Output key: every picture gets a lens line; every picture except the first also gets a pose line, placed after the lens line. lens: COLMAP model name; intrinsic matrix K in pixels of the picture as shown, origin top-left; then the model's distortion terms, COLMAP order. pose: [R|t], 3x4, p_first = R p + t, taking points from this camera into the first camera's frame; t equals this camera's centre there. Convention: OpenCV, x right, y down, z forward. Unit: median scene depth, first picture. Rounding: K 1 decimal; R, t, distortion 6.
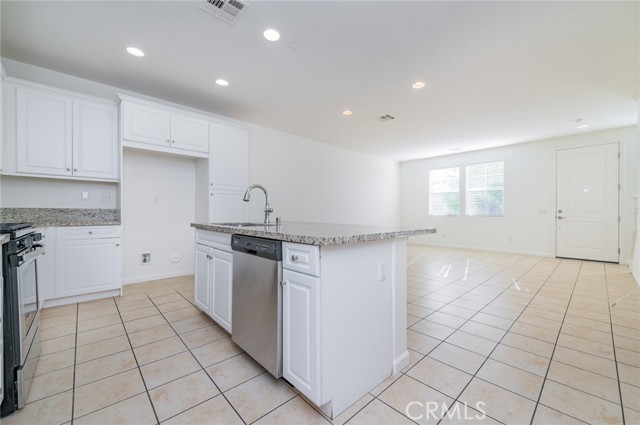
lens RADIAL K [[255.2, 0, 325.6], [0, 255.2, 209.8], [0, 0, 1]] dist [0.006464, -0.001615]
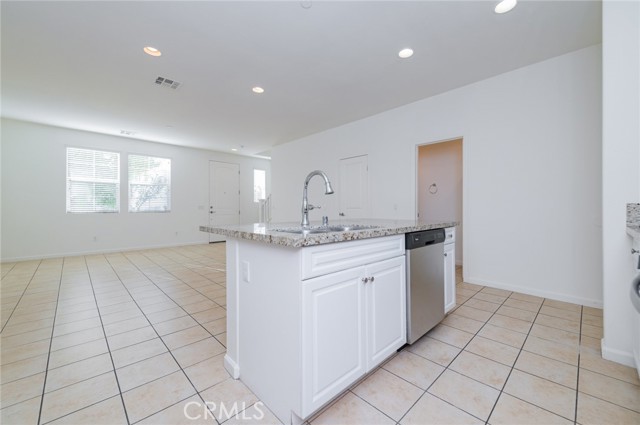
lens RADIAL K [[255.2, 0, 327.7], [0, 255.2, 213.1], [0, 0, 1]] dist [0.006464, -0.001615]
pose [[-0.013050, -0.019865, 0.999717, -0.816026], [-0.013740, 0.999712, 0.019685, 0.003193], [-0.999820, -0.013479, -0.013320, 0.830583]]
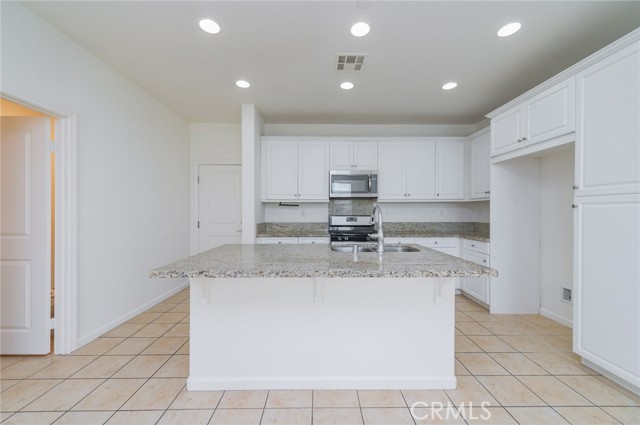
lens RADIAL K [[255.2, 0, 321.1], [0, 255.2, 208.0], [0, 0, 1]] dist [0.006464, -0.001615]
pose [[-0.673892, -0.015247, -0.738672, 0.426081], [0.001757, 0.999751, -0.022239, -0.057891], [0.738827, -0.016285, -0.673698, 1.208106]]
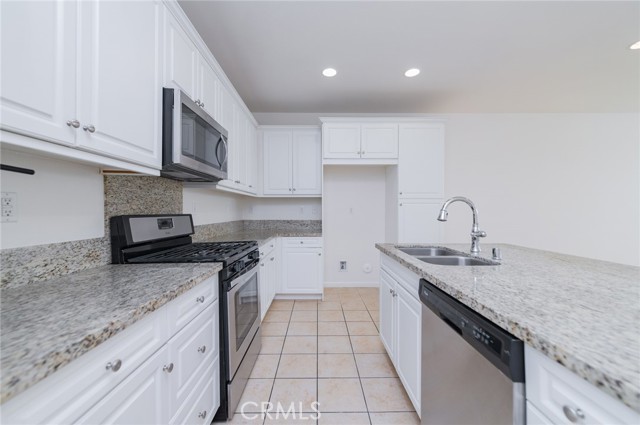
lens RADIAL K [[255.2, 0, 315.7], [0, 255.2, 215.4], [0, 0, 1]] dist [0.006464, -0.001615]
pose [[0.723771, 0.006820, -0.690007, -0.057540], [0.009908, 0.999745, 0.020275, -0.054732], [0.689969, -0.021511, 0.723519, 0.184657]]
